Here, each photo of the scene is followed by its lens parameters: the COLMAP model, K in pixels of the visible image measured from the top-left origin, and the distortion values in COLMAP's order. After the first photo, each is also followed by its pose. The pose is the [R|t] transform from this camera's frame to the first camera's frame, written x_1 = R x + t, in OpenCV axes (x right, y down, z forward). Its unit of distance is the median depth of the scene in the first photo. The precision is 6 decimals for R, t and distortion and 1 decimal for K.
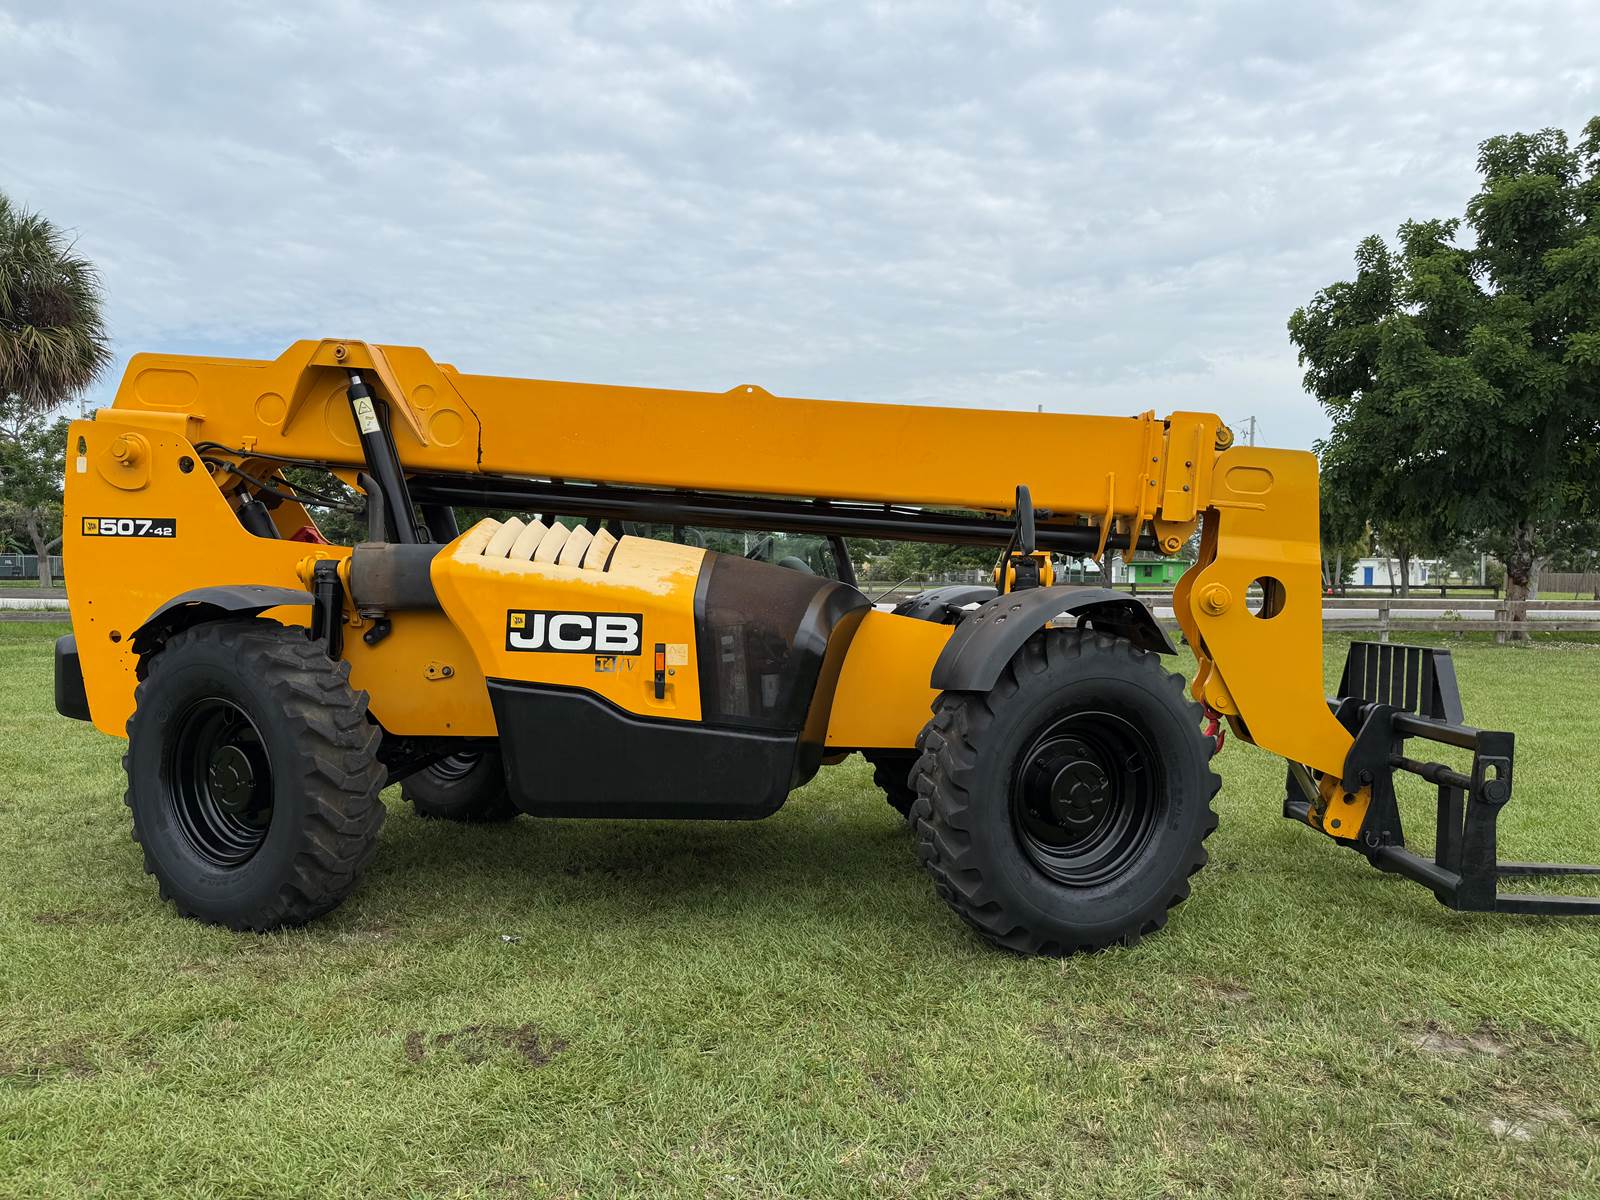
lens RADIAL K [[1124.7, 0, 805.6], [0, 1124.7, 614.2], [0, 0, 1]] dist [0.040534, -0.040659]
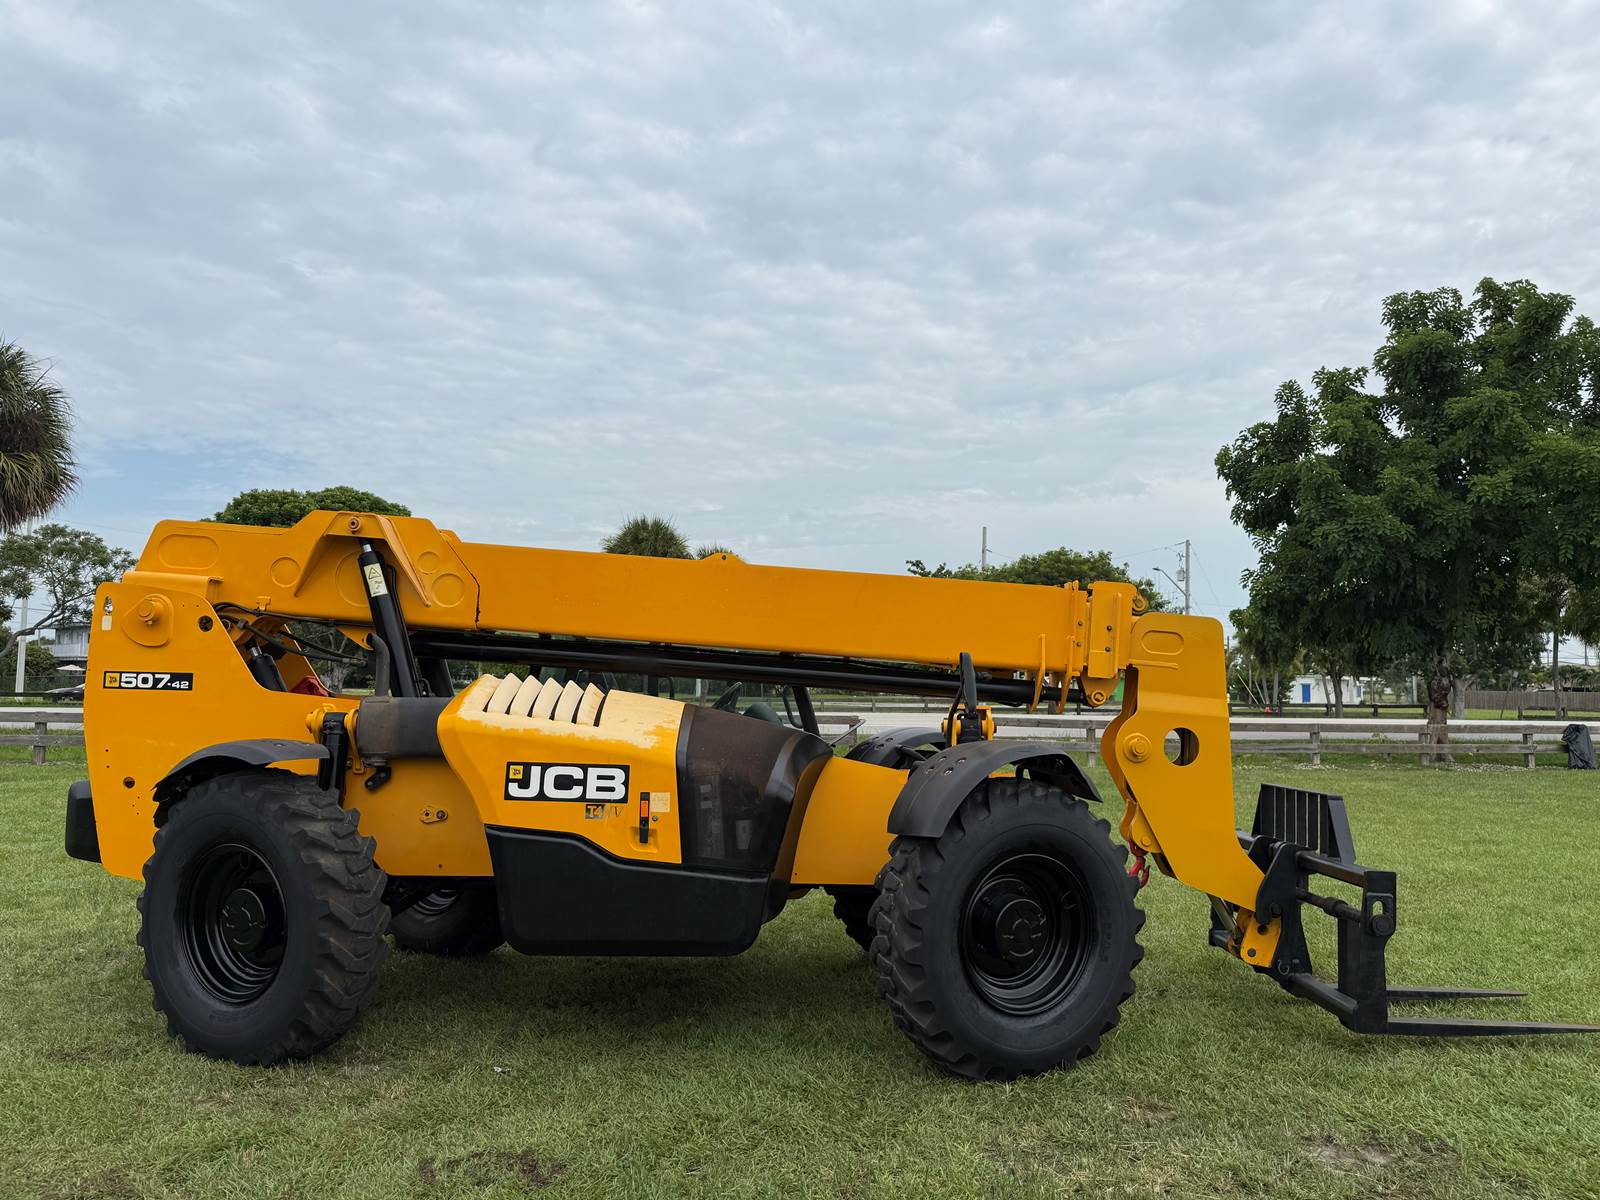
lens RADIAL K [[1124.7, 0, 804.6], [0, 1124.7, 612.7], [0, 0, 1]] dist [0.040534, -0.040659]
pose [[0.999060, 0.005441, 0.043002, -0.016931], [-0.001055, 0.994848, -0.101370, -0.031906], [-0.043332, 0.101229, 0.993919, -0.110625]]
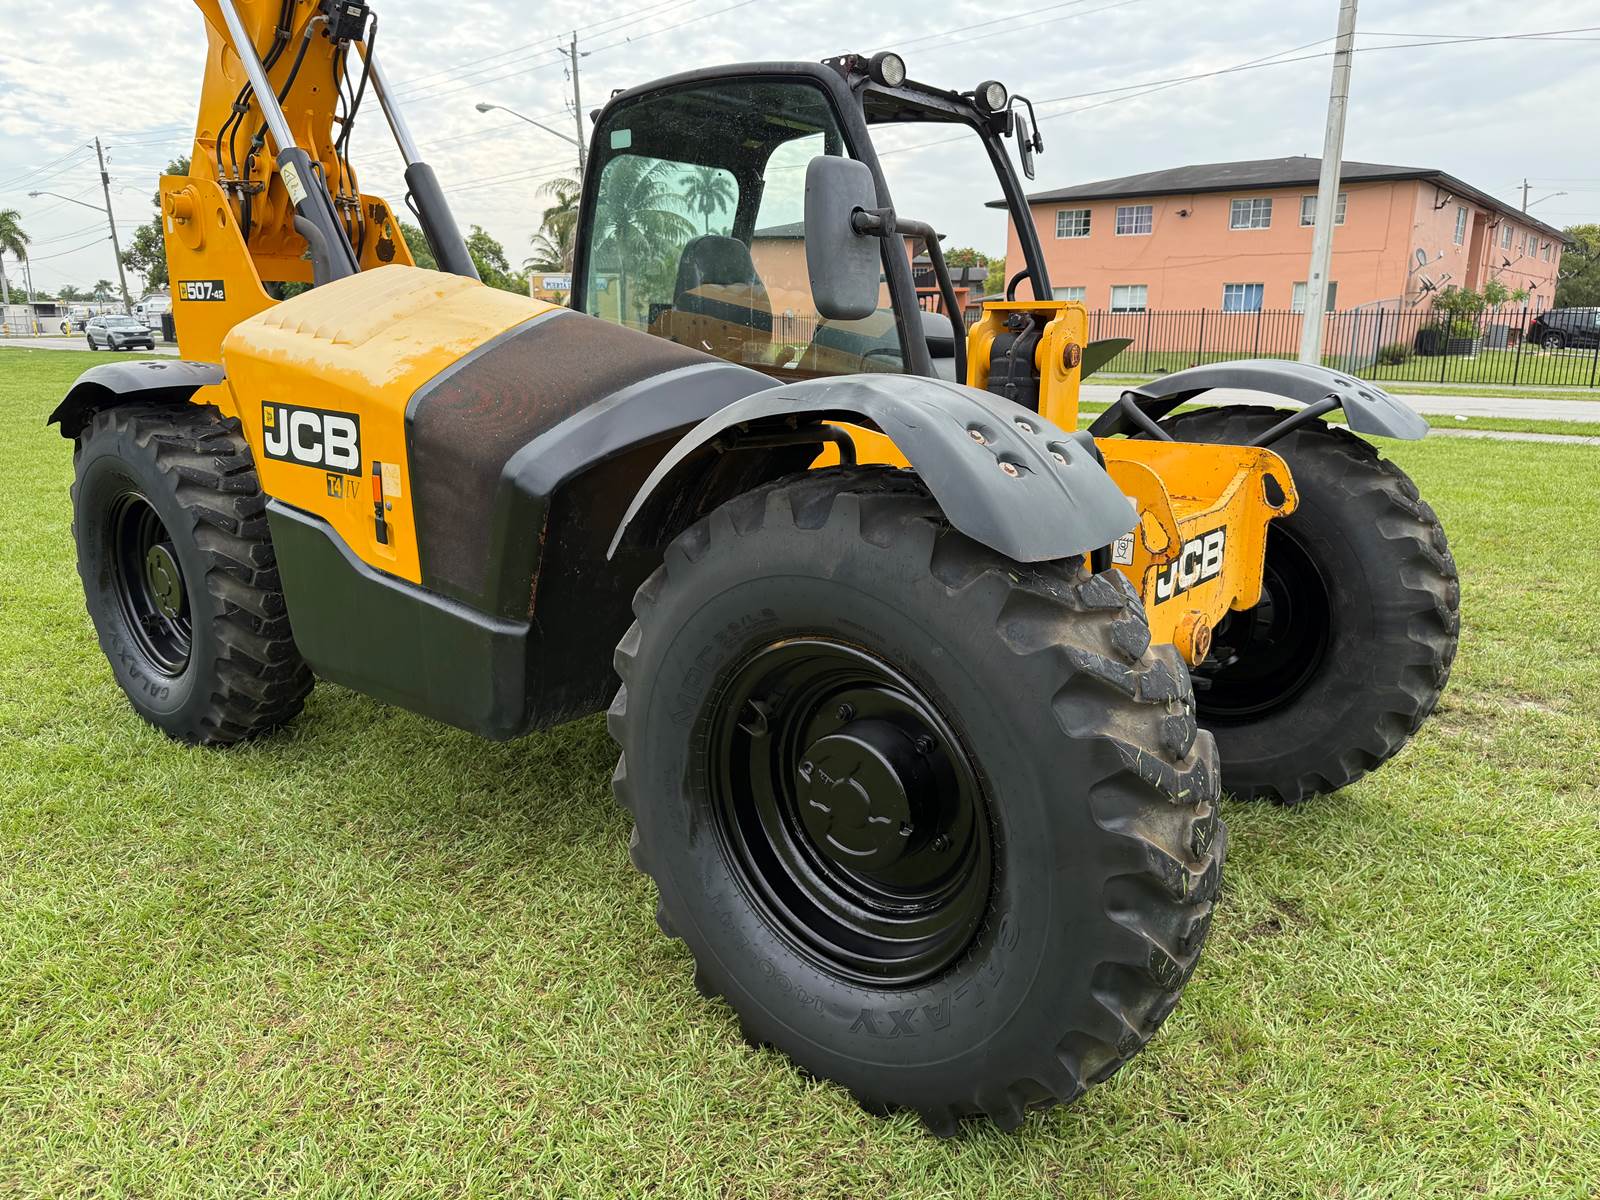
lens RADIAL K [[1124.7, 0, 811.8], [0, 1124.7, 614.3], [0, 0, 1]] dist [0.040534, -0.040659]
pose [[0.807702, 0.139108, -0.572946, 0.394490], [-0.003659, 0.972932, 0.231064, -0.034424], [0.589580, -0.184535, 0.786348, 0.506331]]
